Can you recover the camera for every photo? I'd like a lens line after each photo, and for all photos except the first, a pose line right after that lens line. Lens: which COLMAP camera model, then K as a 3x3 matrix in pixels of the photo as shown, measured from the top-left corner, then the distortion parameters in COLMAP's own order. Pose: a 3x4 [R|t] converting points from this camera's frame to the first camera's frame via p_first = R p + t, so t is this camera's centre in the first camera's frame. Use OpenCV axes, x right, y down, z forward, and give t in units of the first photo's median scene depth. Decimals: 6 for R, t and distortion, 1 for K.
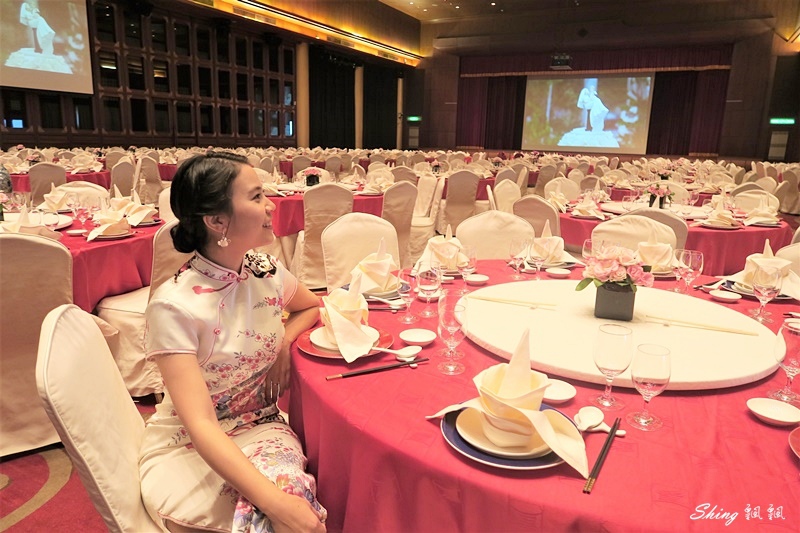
lens RADIAL K [[561.8, 0, 399.9], [0, 561.8, 264.3], [0, 0, 1]] dist [-0.013149, 0.002783]
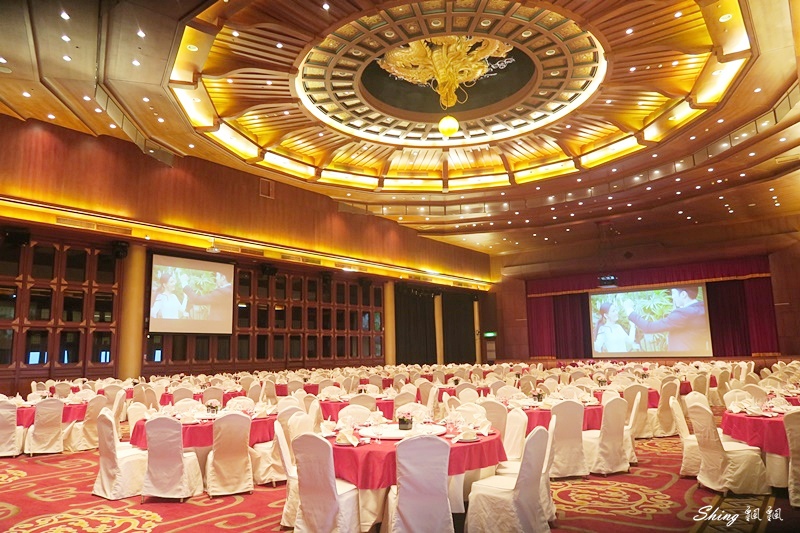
lens RADIAL K [[561.8, 0, 401.6], [0, 561.8, 266.7], [0, 0, 1]] dist [-0.013149, 0.002783]
pose [[0.983735, -0.071545, -0.164760, 0.058505], [0.007407, 0.932629, -0.360759, 0.024362], [0.179471, 0.353671, 0.917991, -0.147717]]
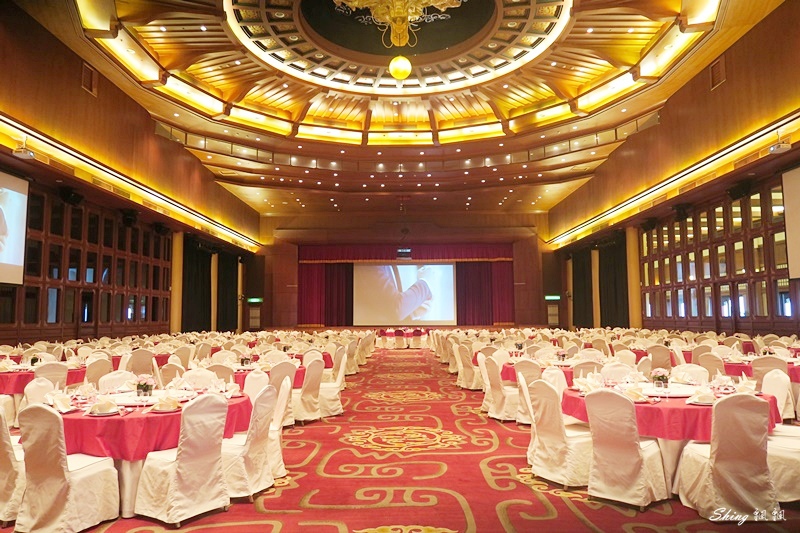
lens RADIAL K [[561.8, 0, 407.6], [0, 561.8, 267.3], [0, 0, 1]] dist [-0.013149, 0.002783]
pose [[0.887212, 0.009566, 0.461263, -0.258809], [0.127210, 0.955957, -0.264506, -0.008144], [-0.443478, 0.293351, 0.846920, -0.031728]]
